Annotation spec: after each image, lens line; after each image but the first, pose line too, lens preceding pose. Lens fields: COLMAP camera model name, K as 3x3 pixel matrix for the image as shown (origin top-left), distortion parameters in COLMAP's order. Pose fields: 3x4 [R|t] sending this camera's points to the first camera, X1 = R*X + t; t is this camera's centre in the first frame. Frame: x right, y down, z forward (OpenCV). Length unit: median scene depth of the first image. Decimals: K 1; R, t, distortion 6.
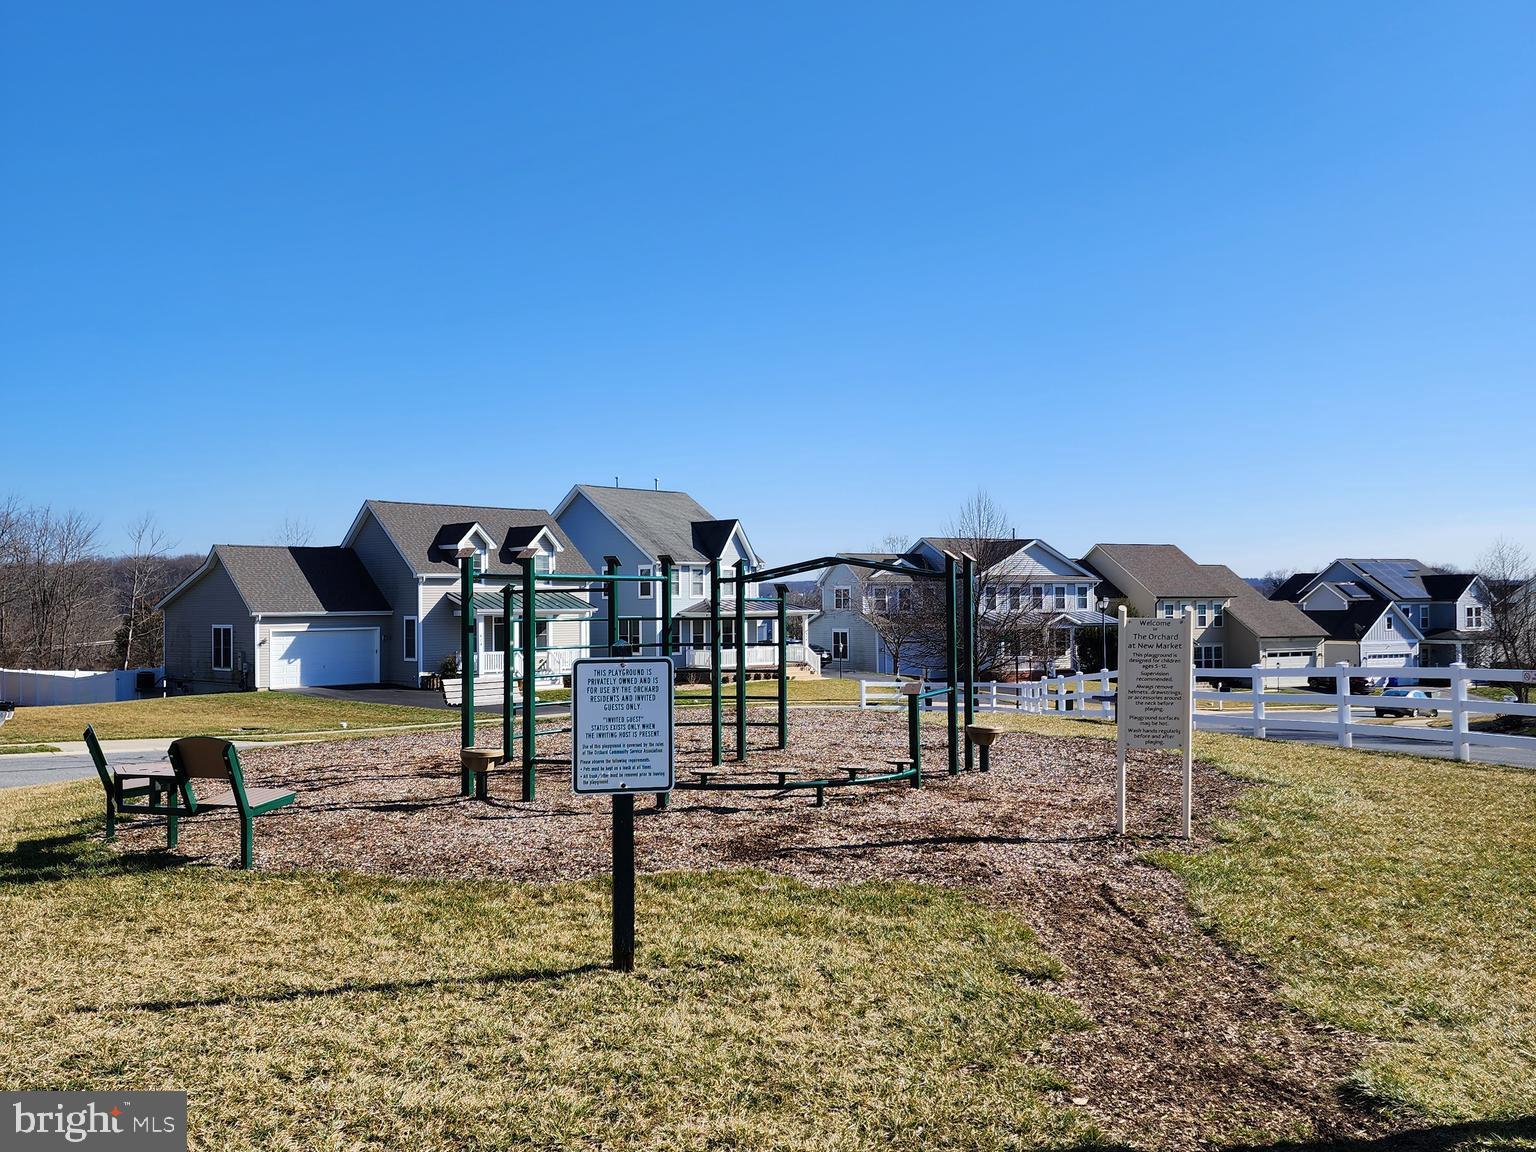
lens RADIAL K [[1342.3, 0, 767.6], [0, 1342.3, 605.5], [0, 0, 1]] dist [0.068264, -0.059474]
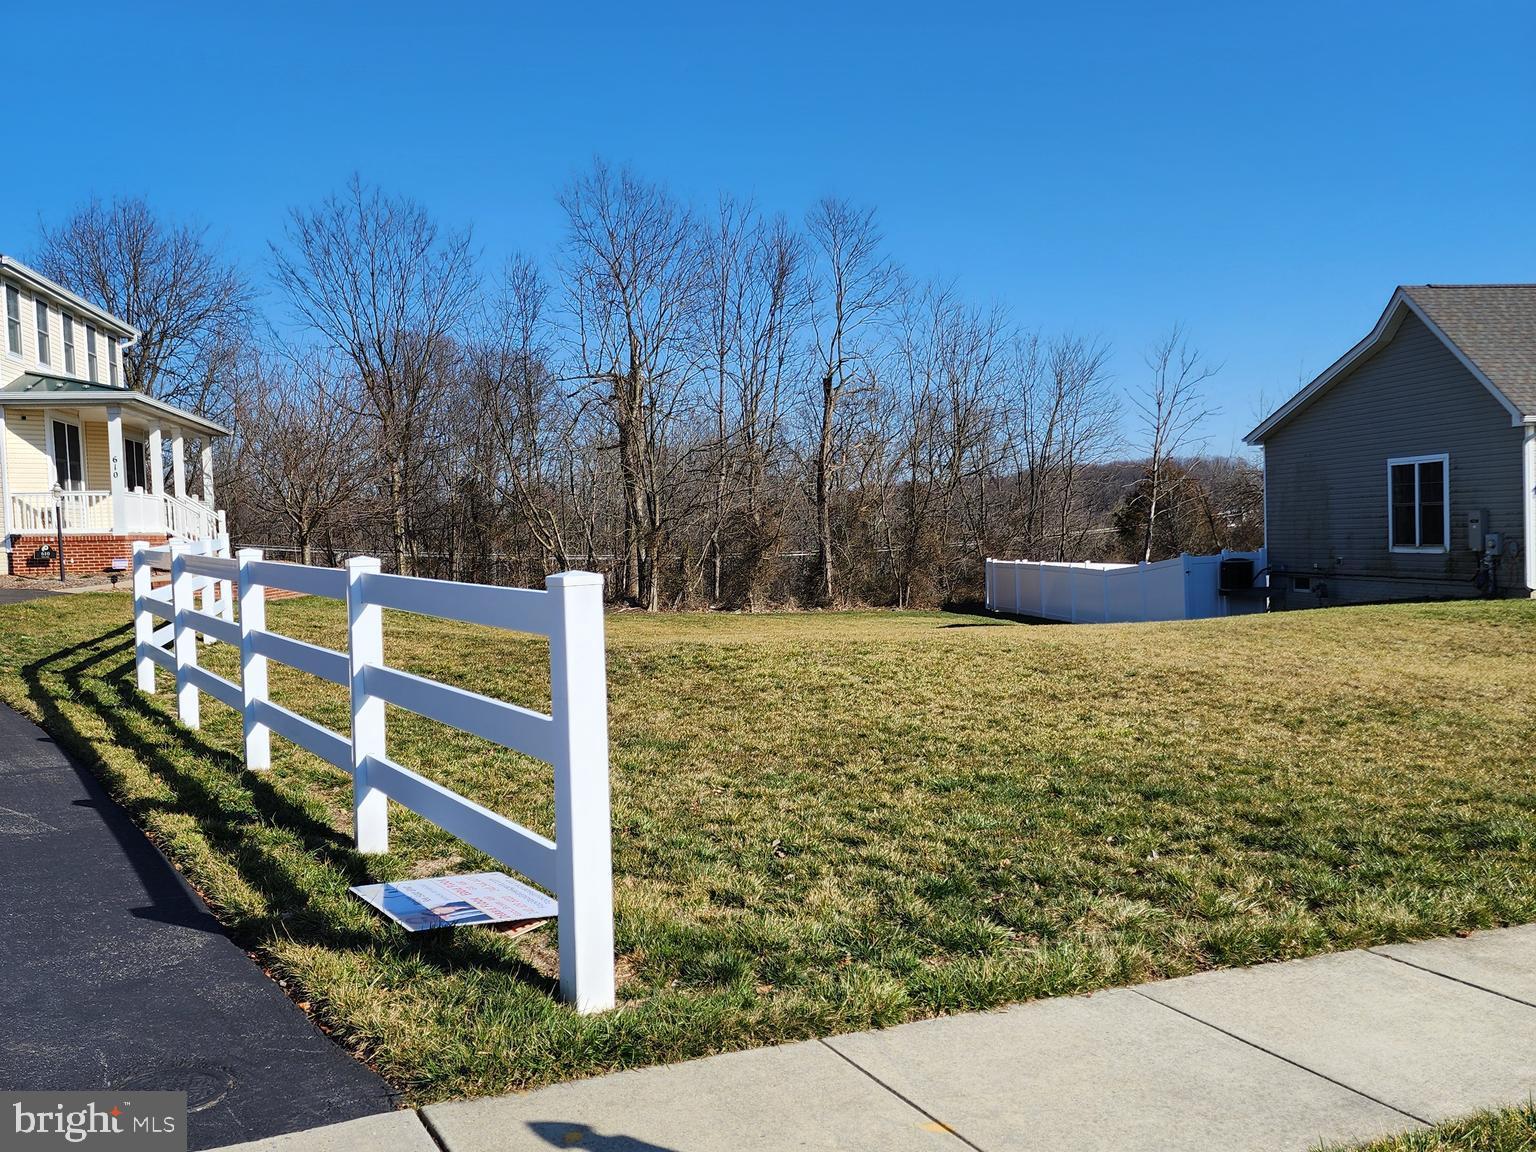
lens RADIAL K [[1342.3, 0, 767.6], [0, 1342.3, 605.5], [0, 0, 1]] dist [0.068264, -0.059474]
pose [[0.795690, 0.013645, -0.605550, -0.286335], [0.029547, 0.997682, 0.061307, 0.029621], [0.604983, -0.066674, 0.793442, 0.468180]]
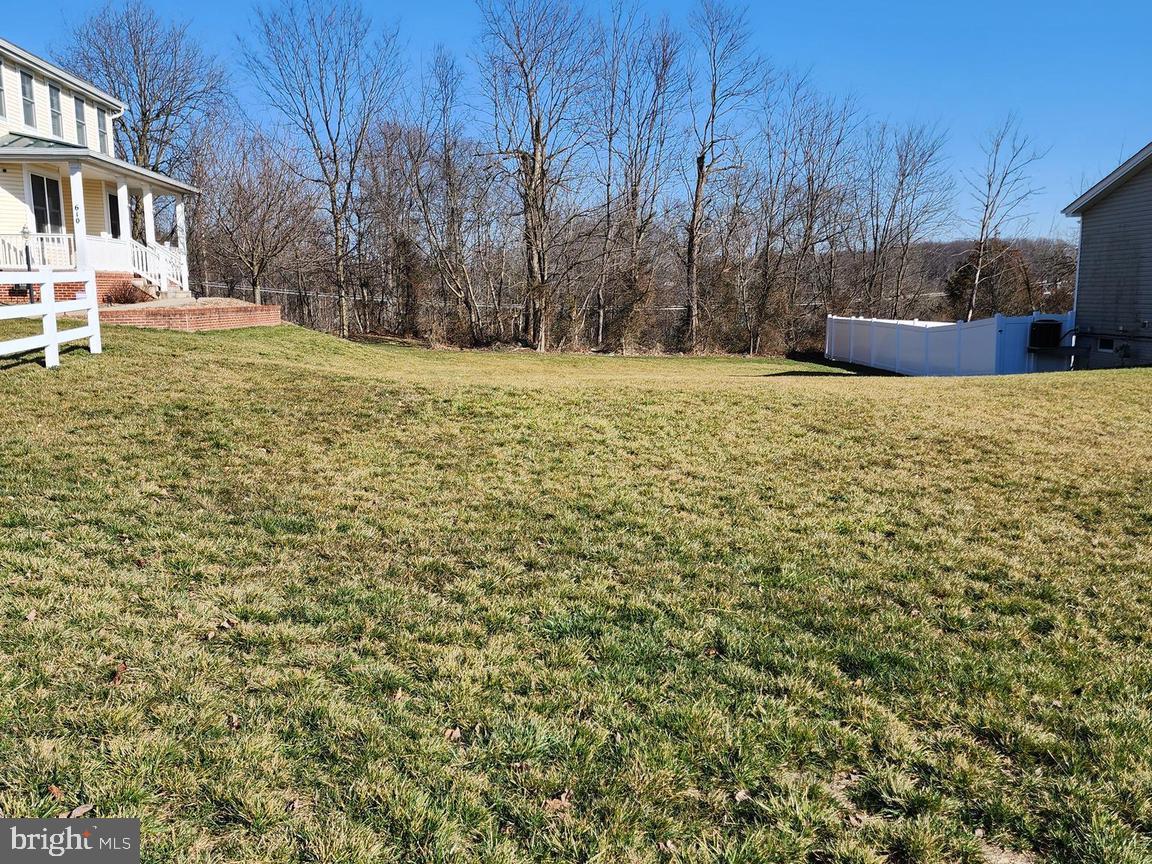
lens RADIAL K [[1006.7, 0, 575.7], [0, 1006.7, 454.1], [0, 0, 1]] dist [0.068264, -0.059474]
pose [[0.731763, 0.109140, -0.672764, -0.306494], [0.004607, 0.986281, 0.165012, 0.032701], [0.681544, -0.123849, 0.721221, 0.535089]]
